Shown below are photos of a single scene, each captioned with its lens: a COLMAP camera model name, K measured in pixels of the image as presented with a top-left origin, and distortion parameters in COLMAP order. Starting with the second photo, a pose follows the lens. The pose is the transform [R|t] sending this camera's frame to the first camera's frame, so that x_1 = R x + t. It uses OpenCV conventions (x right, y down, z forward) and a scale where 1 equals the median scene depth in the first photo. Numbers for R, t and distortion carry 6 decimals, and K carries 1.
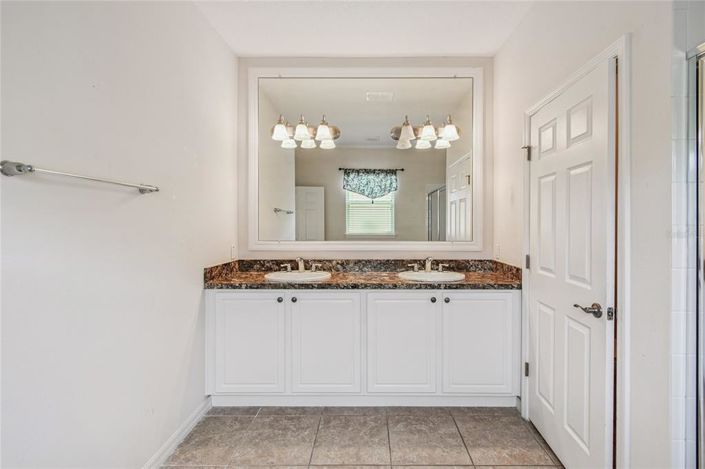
lens RADIAL K [[324.5, 0, 369.2], [0, 324.5, 227.1], [0, 0, 1]] dist [0.000079, -0.000124]
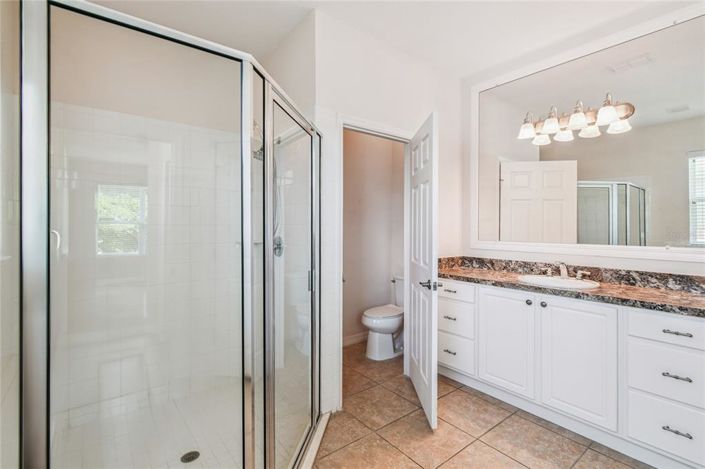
lens RADIAL K [[324.5, 0, 369.2], [0, 324.5, 227.1], [0, 0, 1]] dist [0.000079, -0.000124]
pose [[0.646219, 0.005529, -0.763132, 0.158907], [-0.007489, 0.999972, 0.000903, -0.000131], [0.763115, 0.005132, 0.646242, 0.000690]]
